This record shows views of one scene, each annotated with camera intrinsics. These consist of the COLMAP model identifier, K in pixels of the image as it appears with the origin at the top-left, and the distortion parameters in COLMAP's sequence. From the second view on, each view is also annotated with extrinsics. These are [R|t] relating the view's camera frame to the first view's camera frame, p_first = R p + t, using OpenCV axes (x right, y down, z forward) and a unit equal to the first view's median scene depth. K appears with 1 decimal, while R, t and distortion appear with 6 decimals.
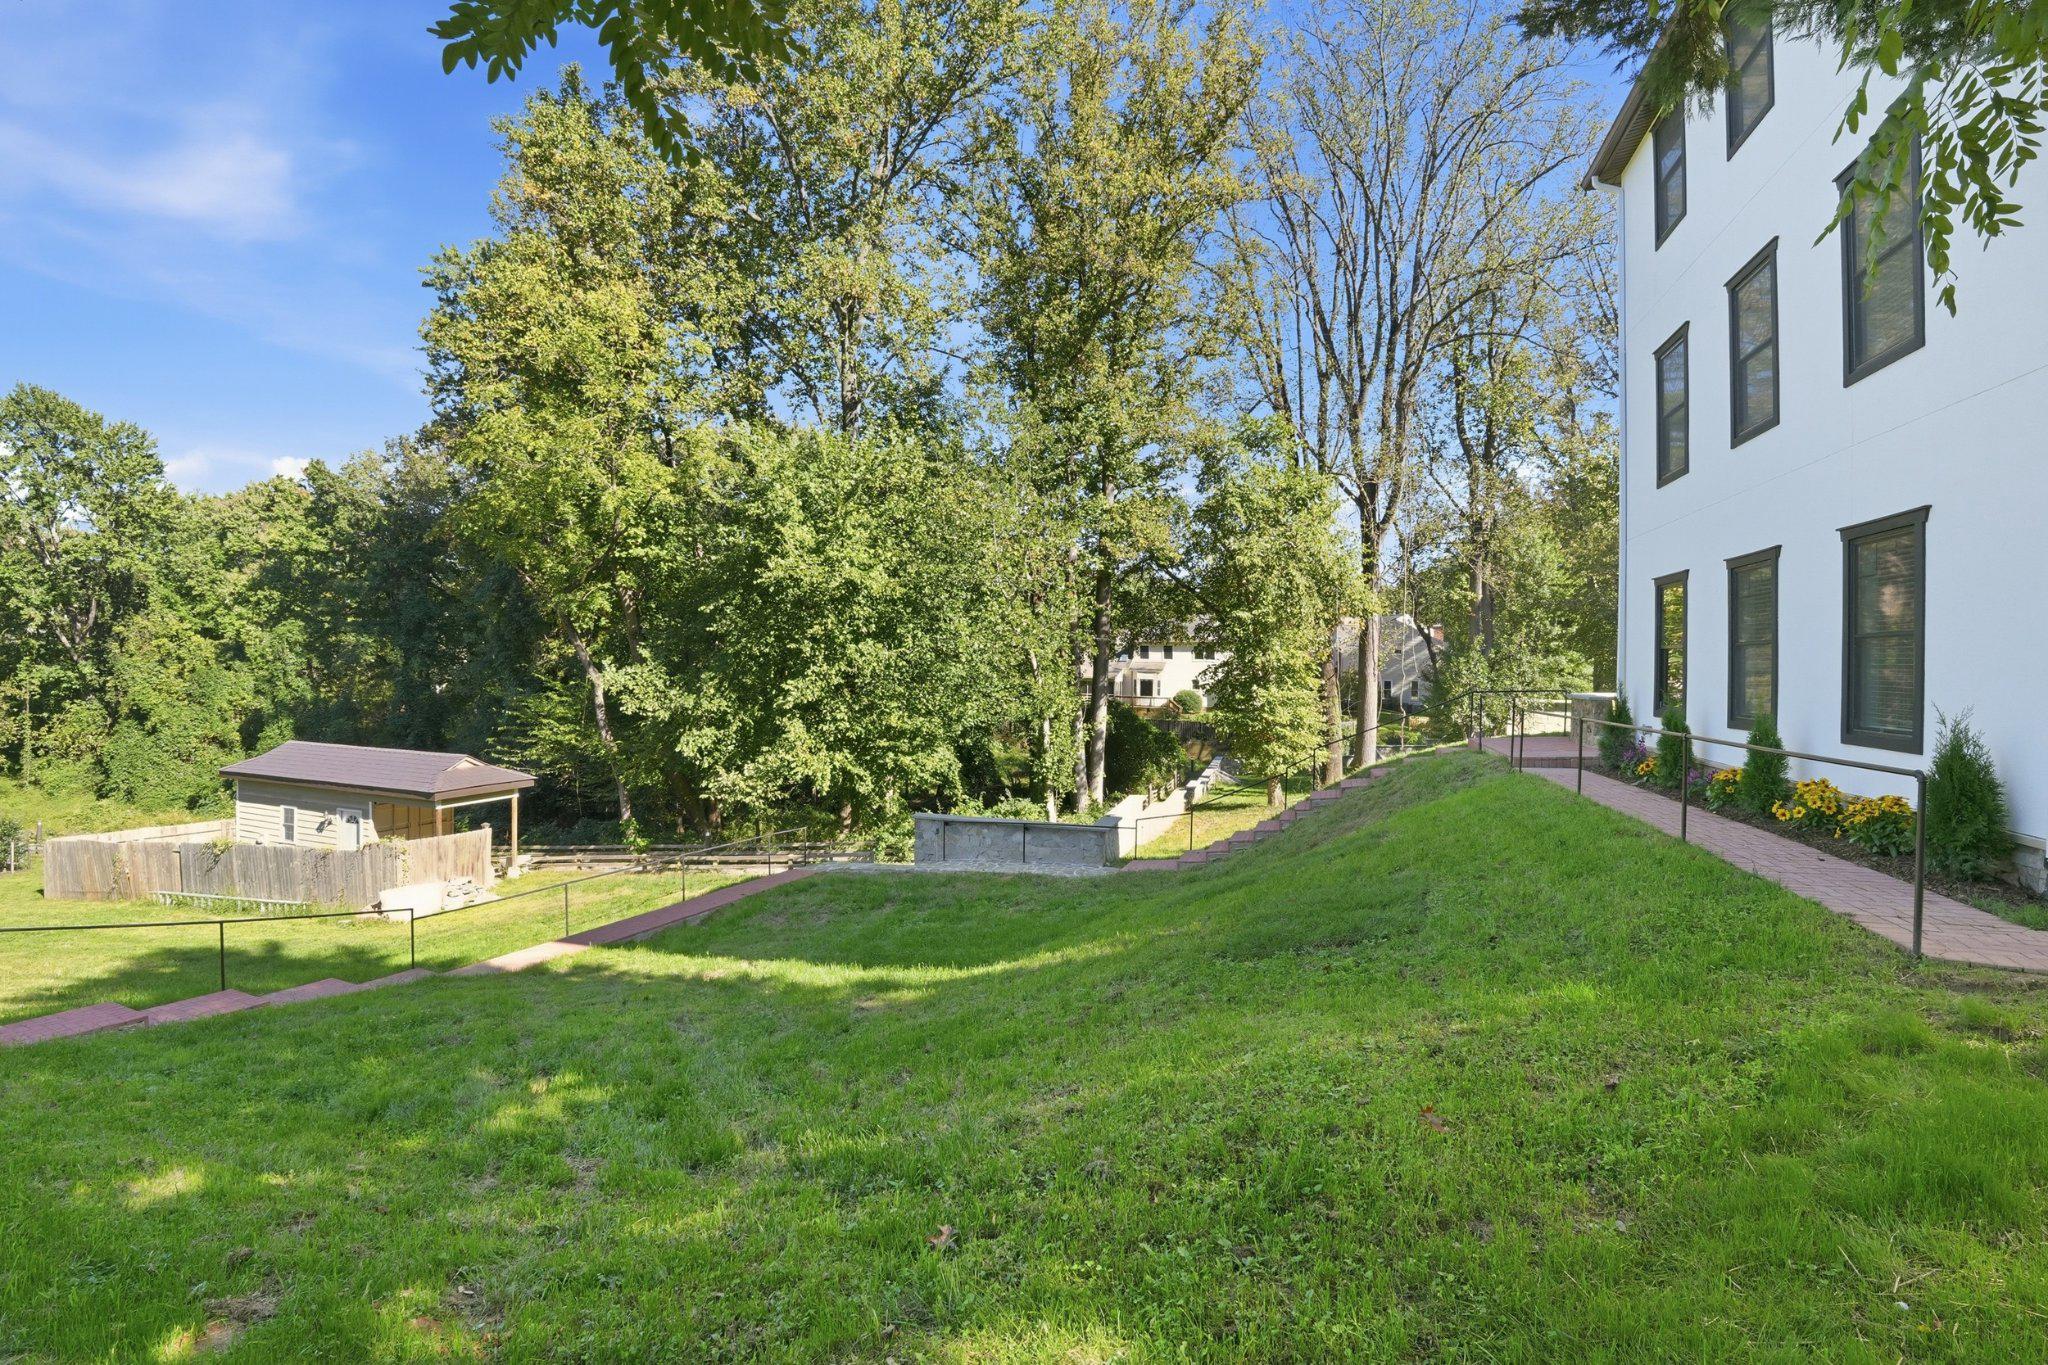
lens RADIAL K [[906.1, 0, 995.4], [0, 906.1, 676.2], [0, 0, 1]] dist [-0.027933, -0.000302]
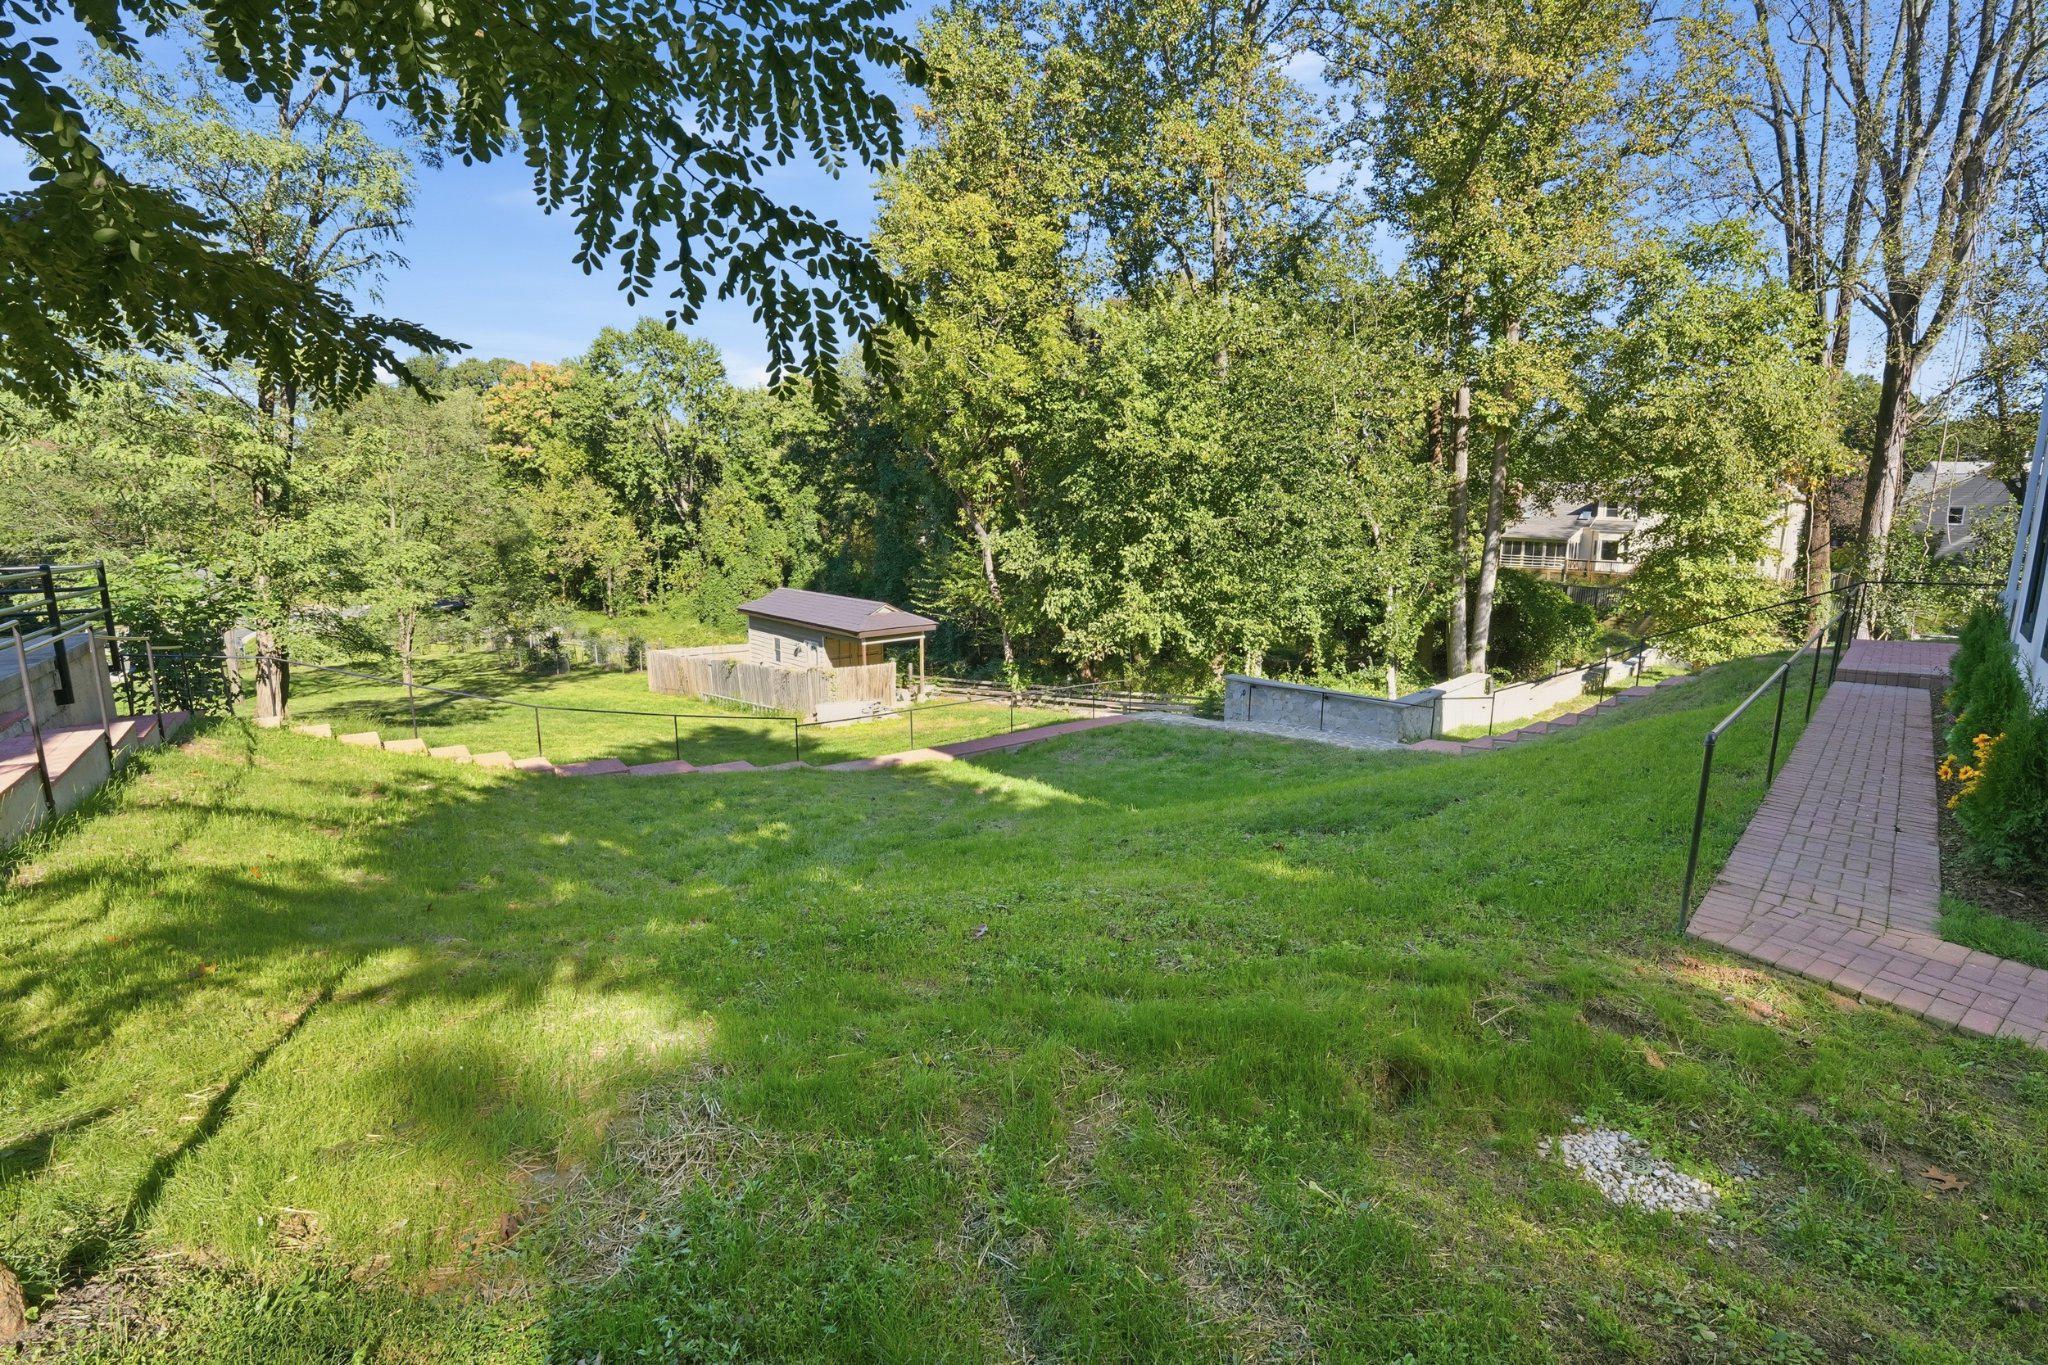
lens RADIAL K [[910.3, 0, 1024.0], [0, 910.3, 682.5], [0, 0, 1]] dist [-0.079107, 0.027143]
pose [[0.886814, 0.078435, -0.455421, 0.149317], [0.000880, 0.985203, 0.171391, -0.017904], [0.462125, -0.152392, 0.873623, -0.034323]]
